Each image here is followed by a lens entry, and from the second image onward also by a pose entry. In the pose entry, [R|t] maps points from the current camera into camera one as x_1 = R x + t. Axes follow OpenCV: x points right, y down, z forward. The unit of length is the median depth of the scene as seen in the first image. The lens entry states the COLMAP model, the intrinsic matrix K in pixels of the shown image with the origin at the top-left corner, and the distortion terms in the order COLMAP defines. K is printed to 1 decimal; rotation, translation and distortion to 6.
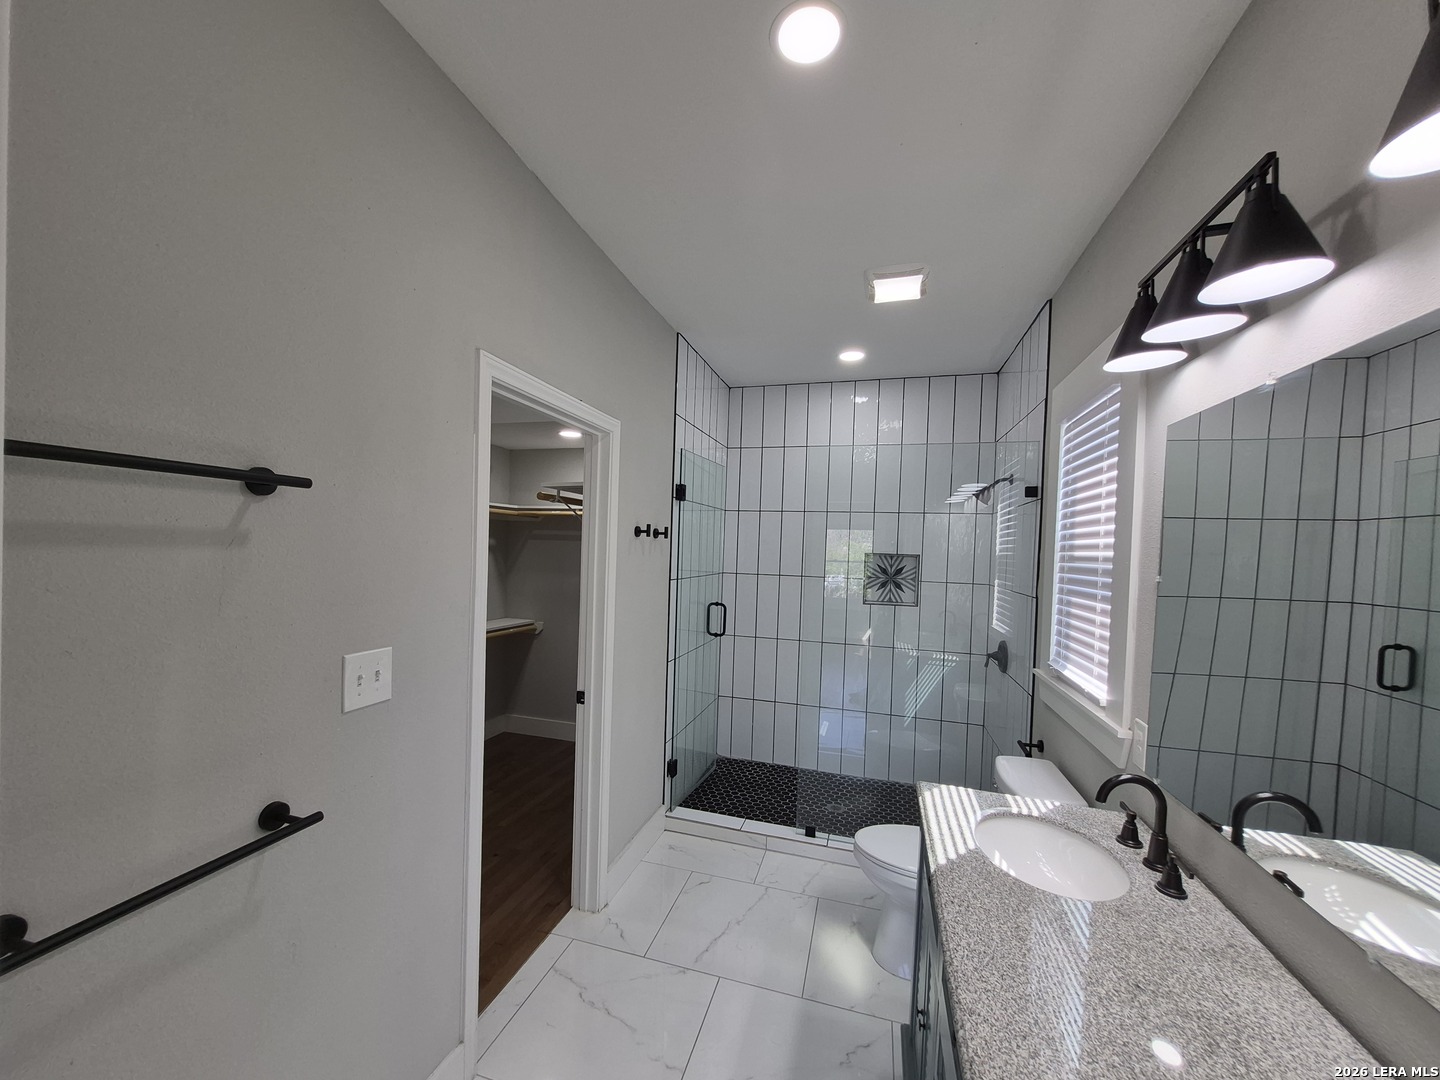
lens RADIAL K [[566.4, 0, 708.9], [0, 566.4, 558.4], [0, 0, 1]] dist [0.001763, 0.000250]
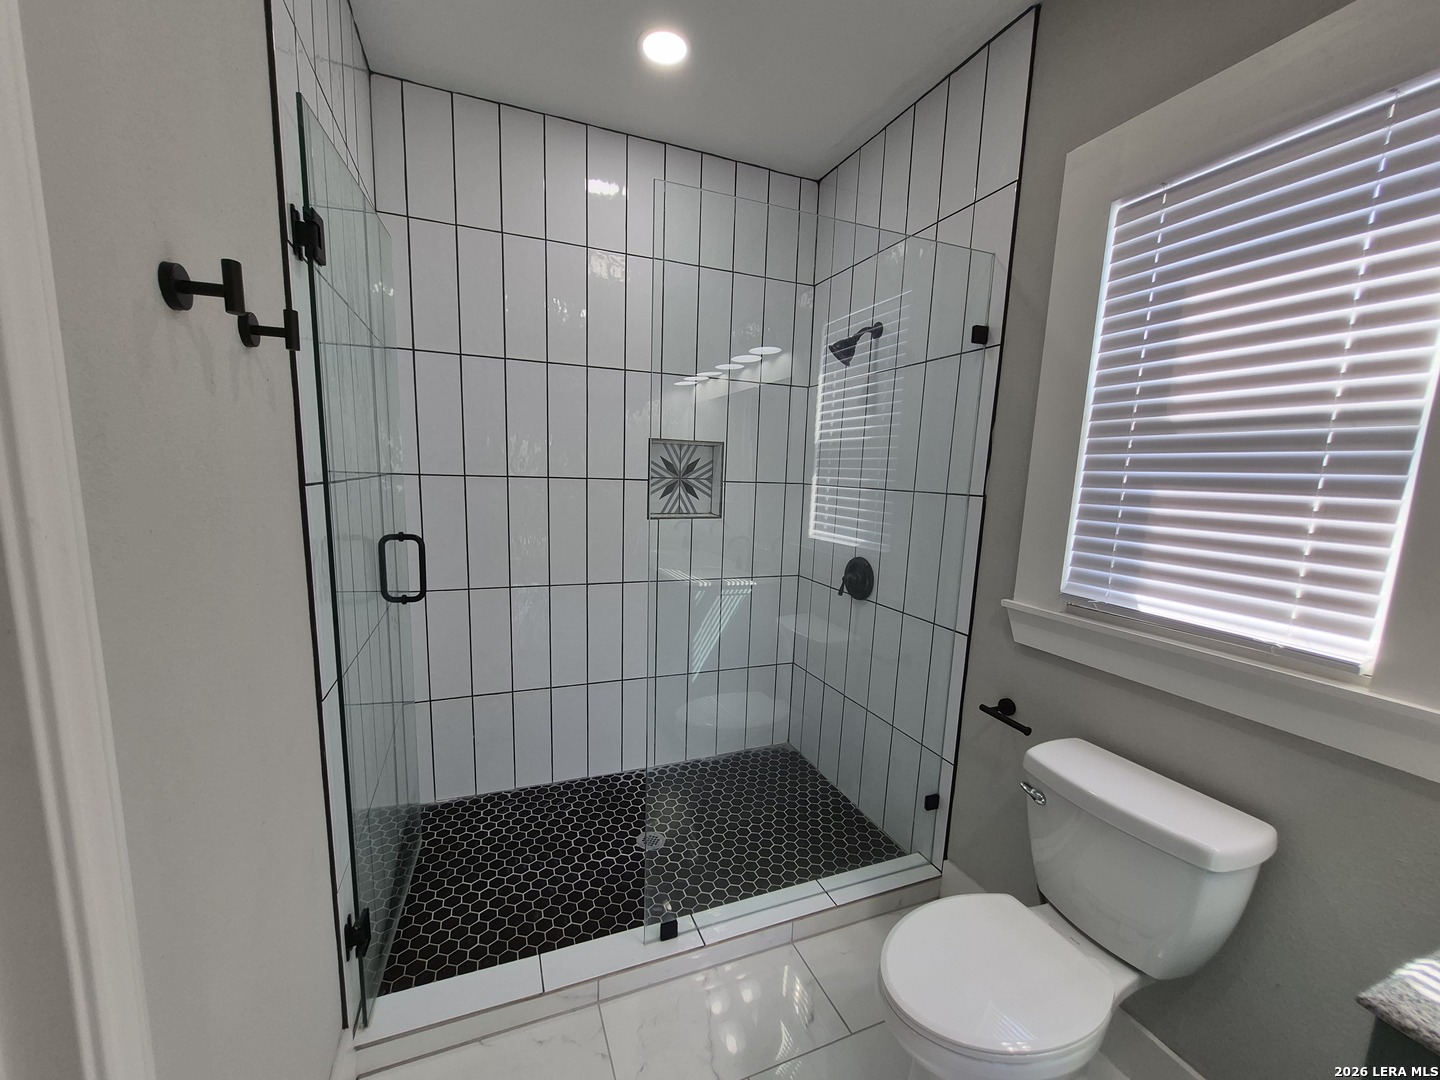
lens RADIAL K [[566.4, 0, 708.9], [0, 566.4, 558.4], [0, 0, 1]] dist [0.001763, 0.000250]
pose [[0.785994, -0.102811, 0.609625, -0.102332], [0.005895, 0.987277, 0.158900, 0.031496], [-0.618206, -0.121301, 0.776600, 0.624326]]
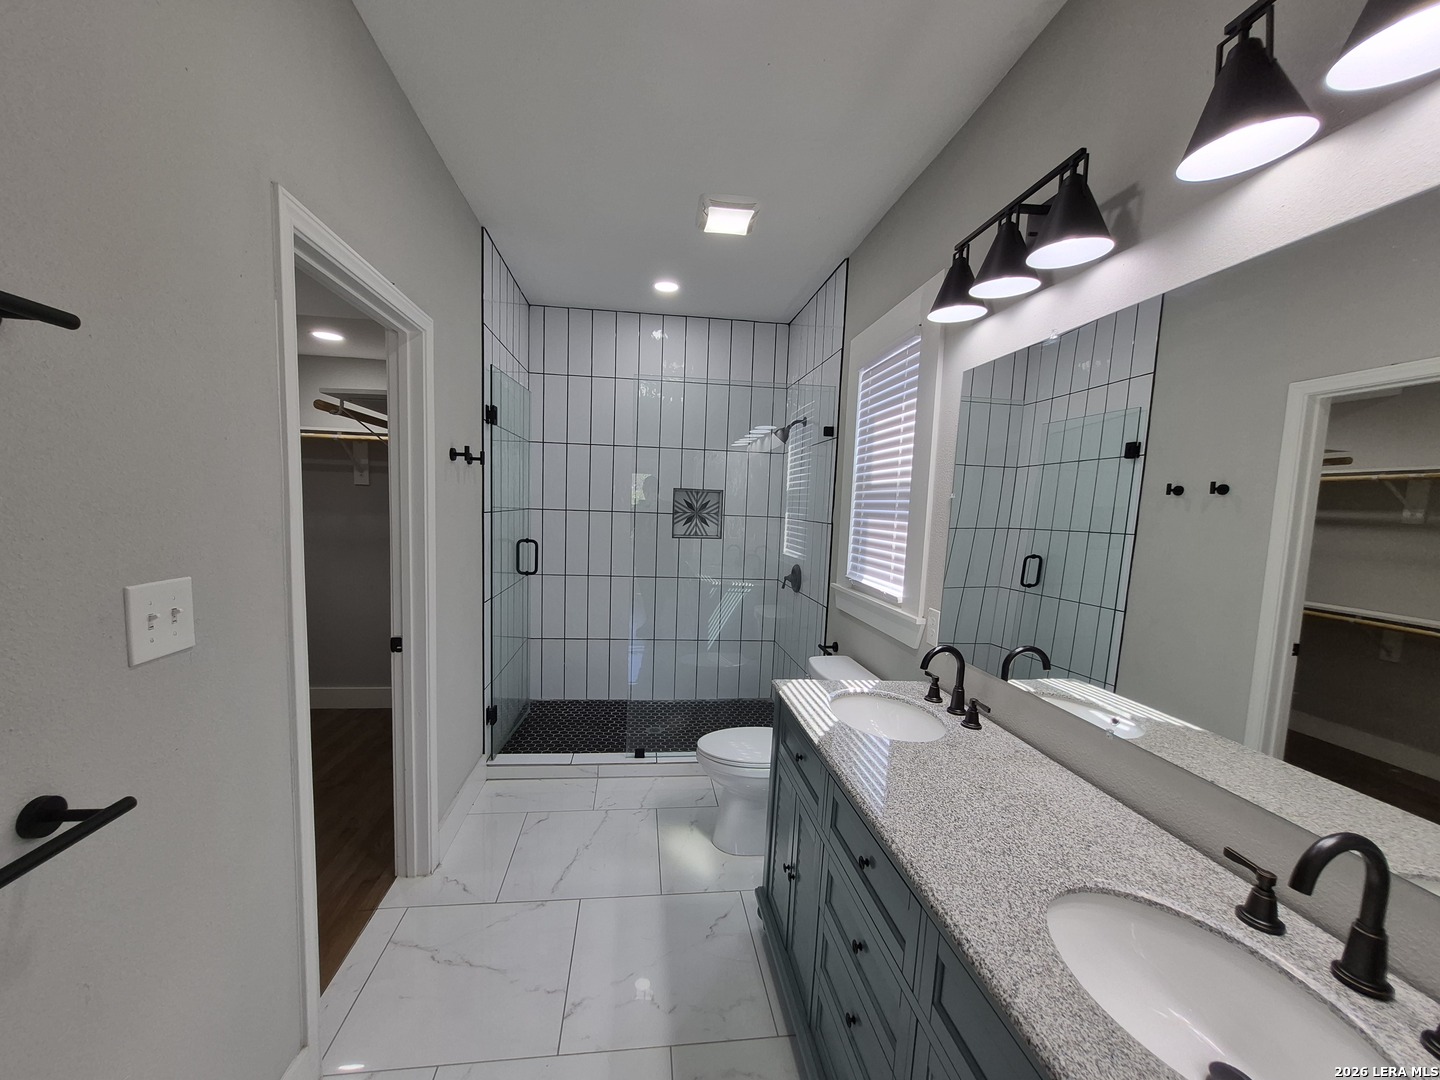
lens RADIAL K [[566.4, 0, 708.9], [0, 566.4, 558.4], [0, 0, 1]] dist [0.001763, 0.000250]
pose [[0.916749, -0.037848, 0.397667, -0.113657], [0.001285, 0.995776, 0.091811, 0.031699], [-0.399462, -0.083657, 0.912925, 0.028511]]
